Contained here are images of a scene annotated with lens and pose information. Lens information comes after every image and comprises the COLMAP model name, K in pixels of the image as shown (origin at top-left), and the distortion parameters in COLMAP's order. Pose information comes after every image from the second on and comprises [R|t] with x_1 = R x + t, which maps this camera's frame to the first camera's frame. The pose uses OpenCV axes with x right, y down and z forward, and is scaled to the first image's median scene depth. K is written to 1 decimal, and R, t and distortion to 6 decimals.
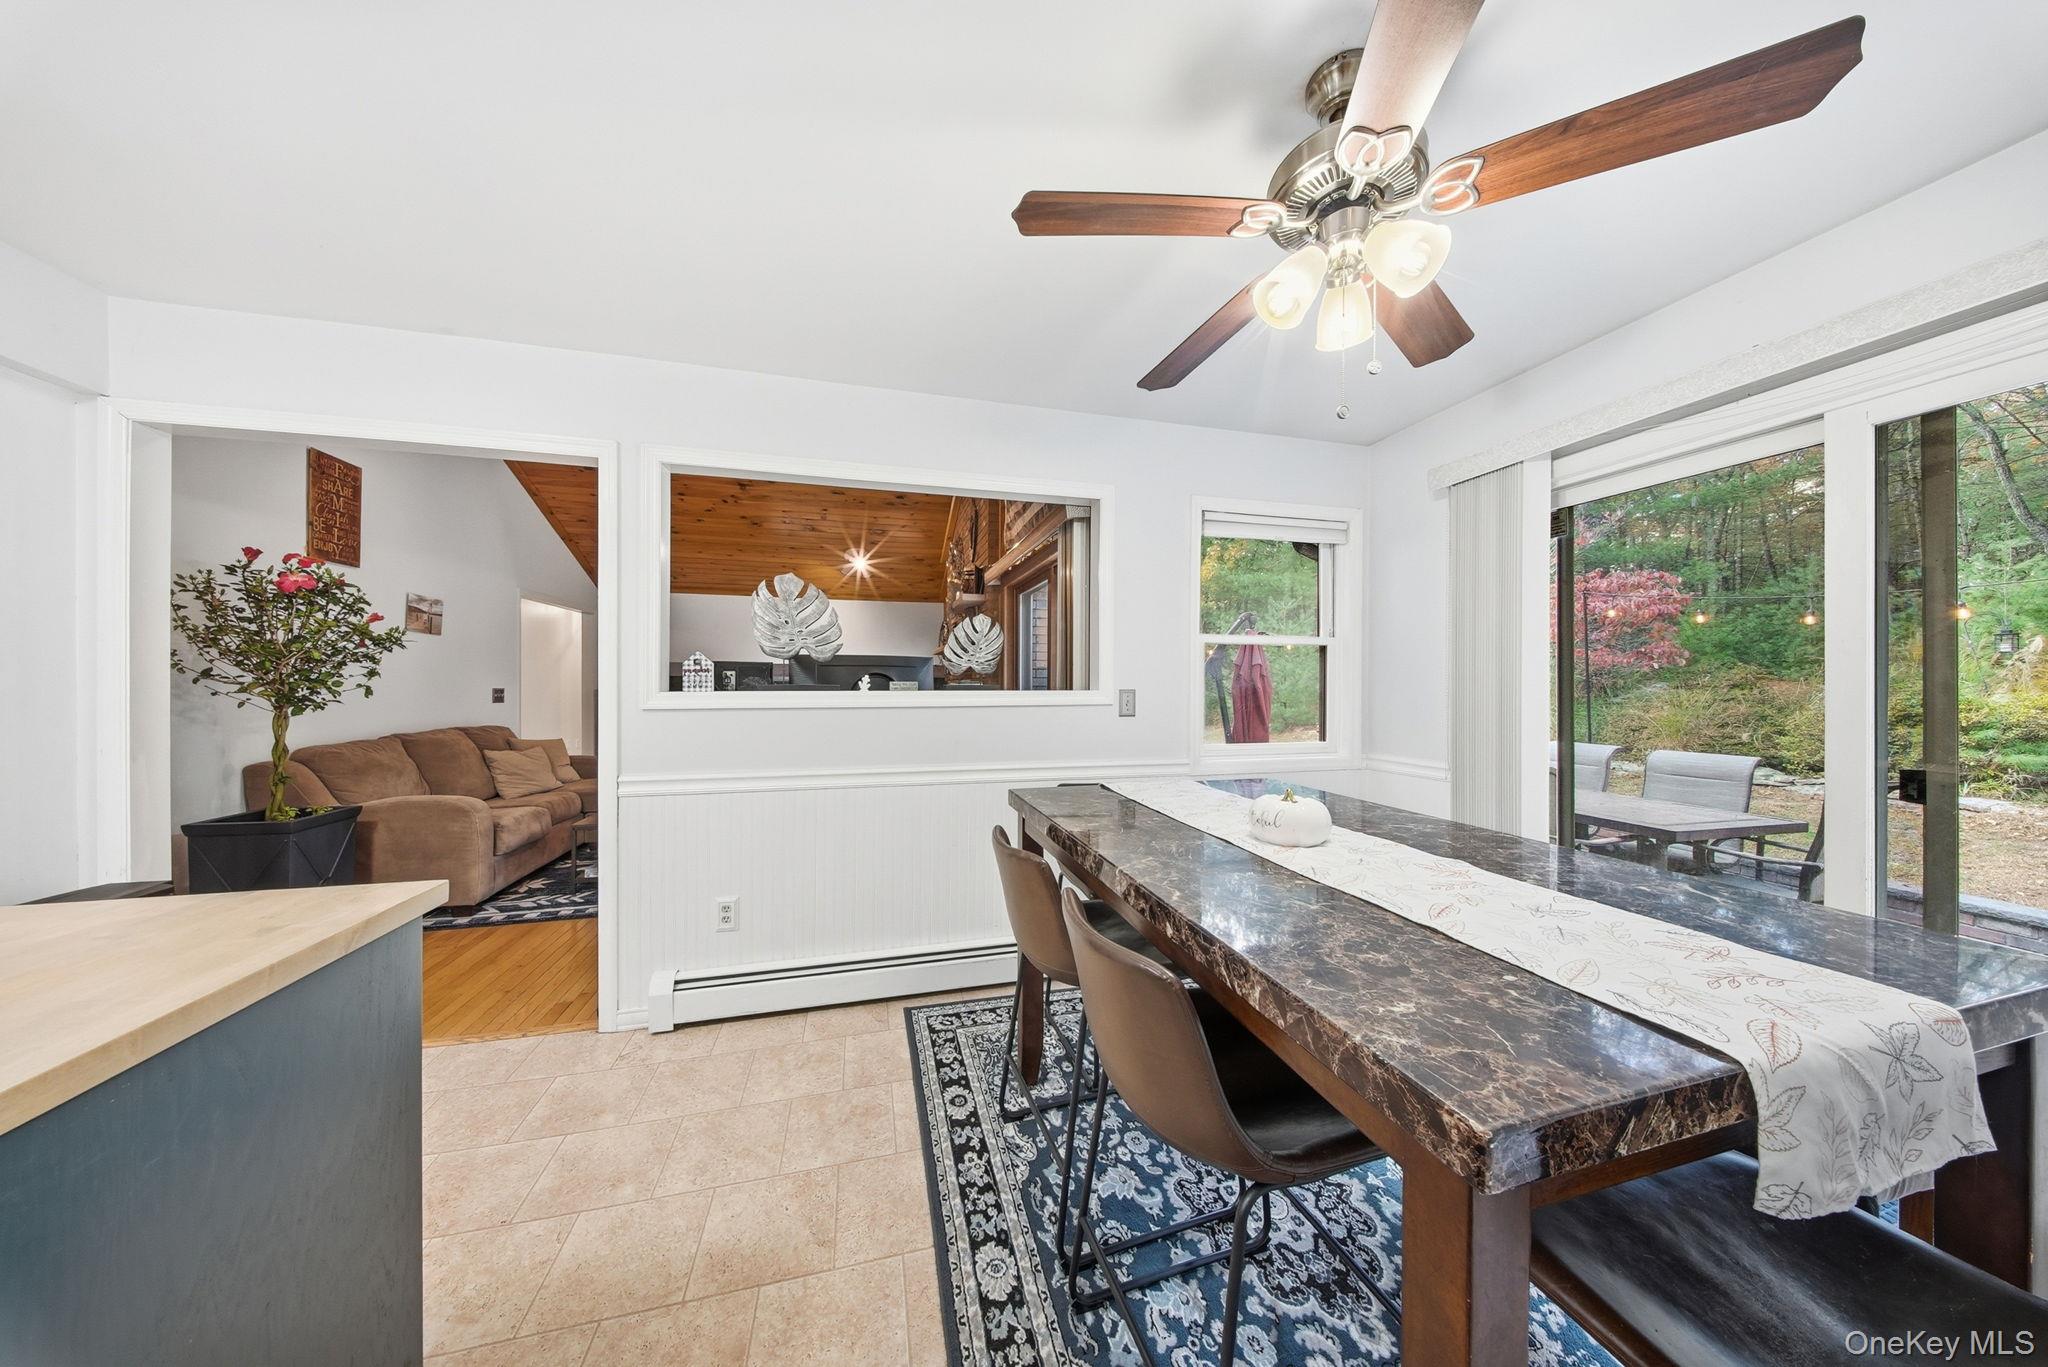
lens RADIAL K [[611.7, 0, 1024.0], [0, 611.7, 683.5], [0, 0, 1]] dist [-0.000791, -0.000002]
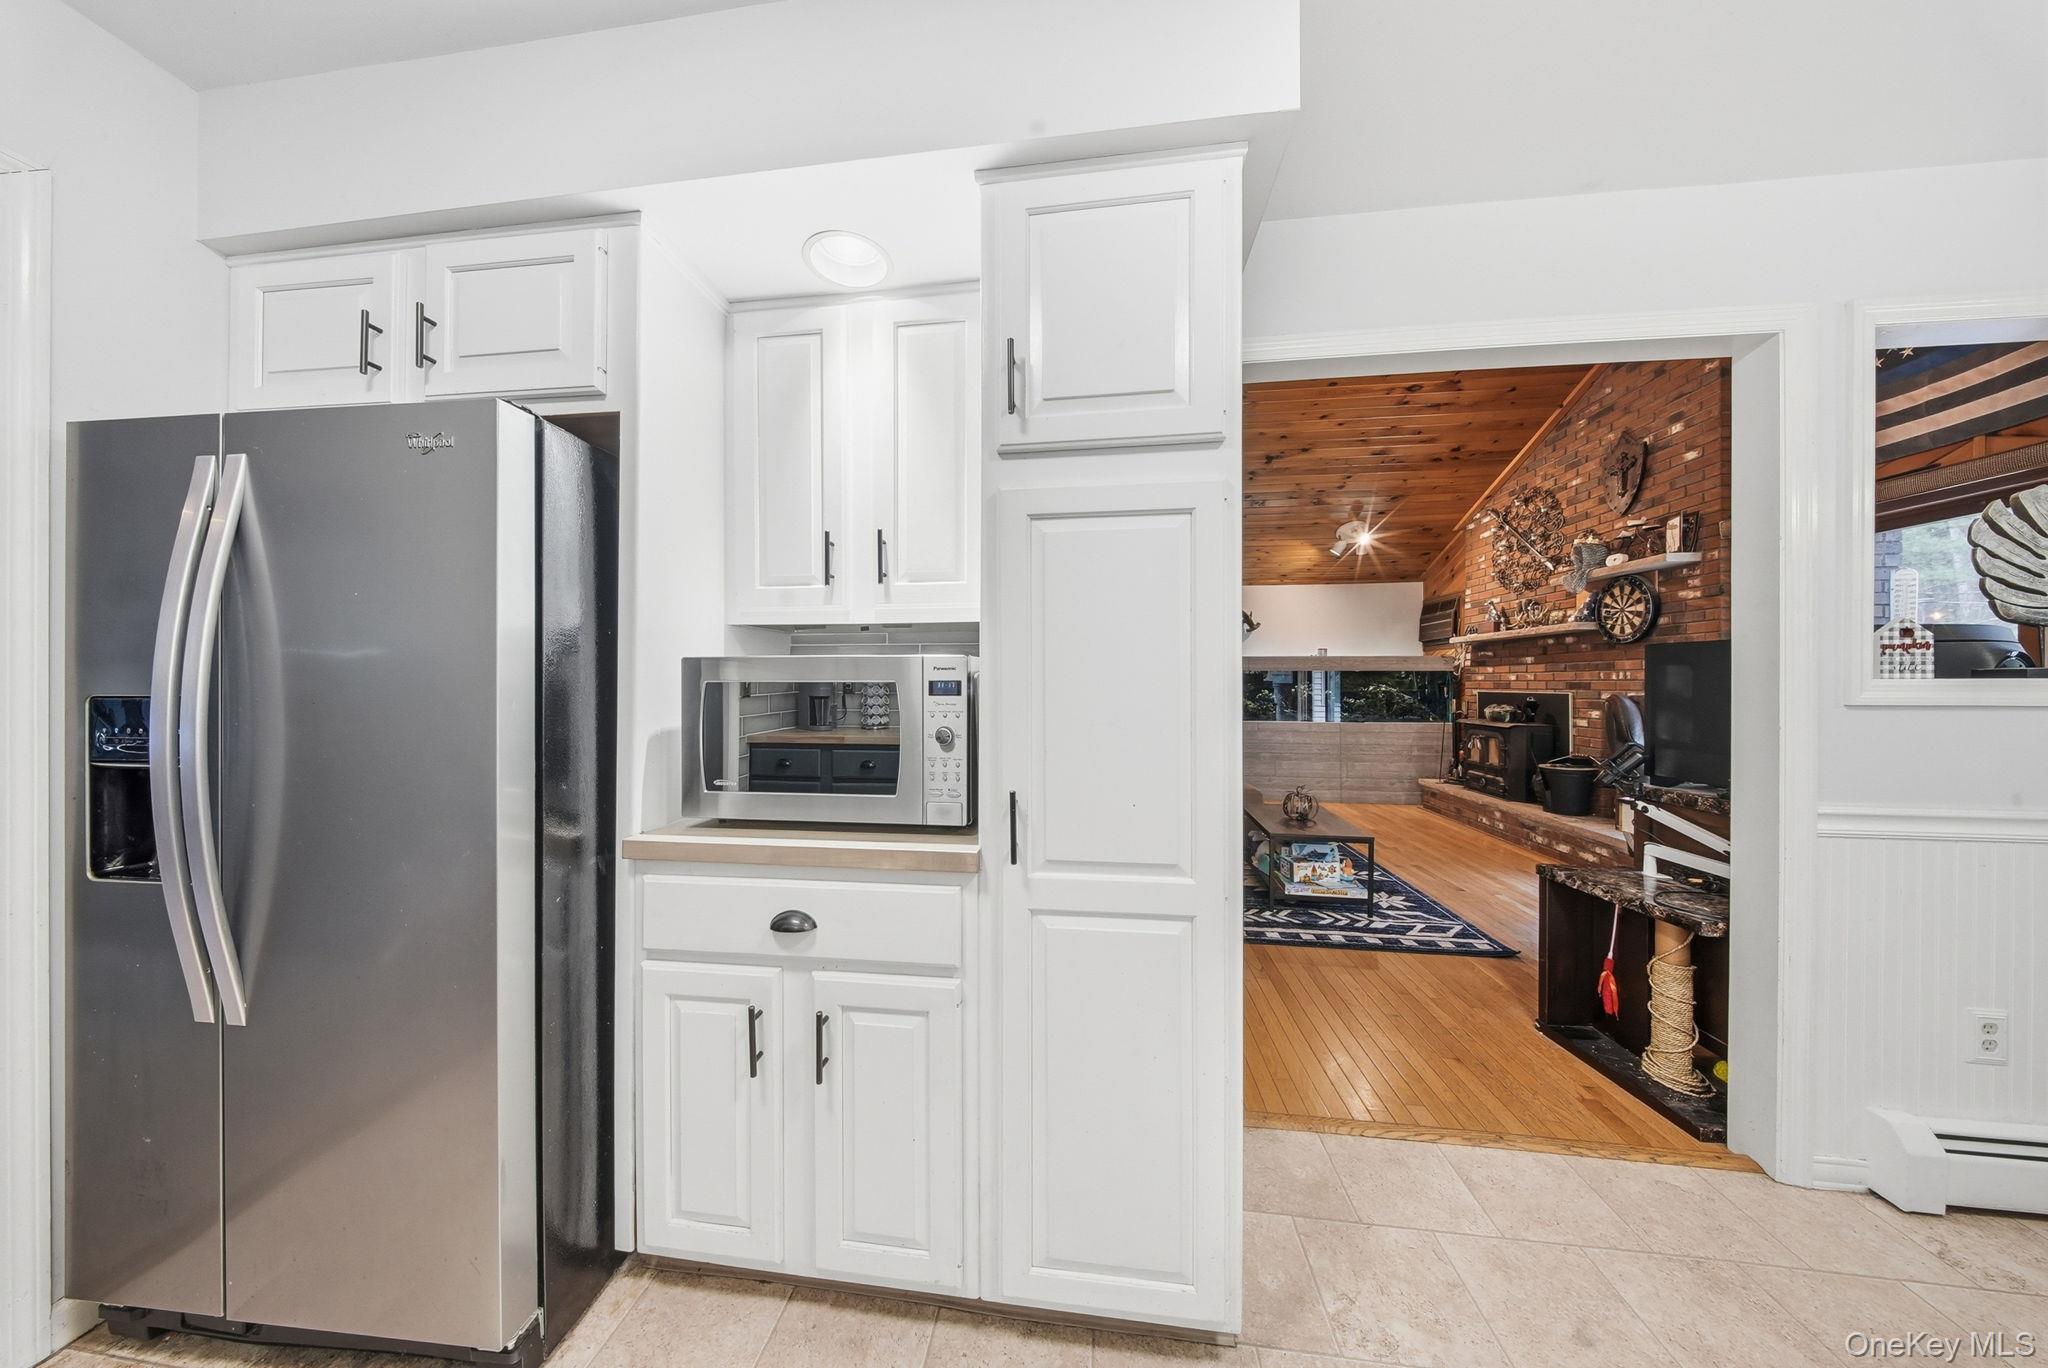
lens RADIAL K [[611.7, 0, 1024.0], [0, 611.7, 684.0], [0, 0, 1]] dist [-0.000791, -0.000002]
pose [[0.929380, 0.000207, -0.369124, -1.201355], [0.001367, 0.999991, 0.004004, 0.014740], [0.369122, -0.004226, 0.929372, 0.062904]]
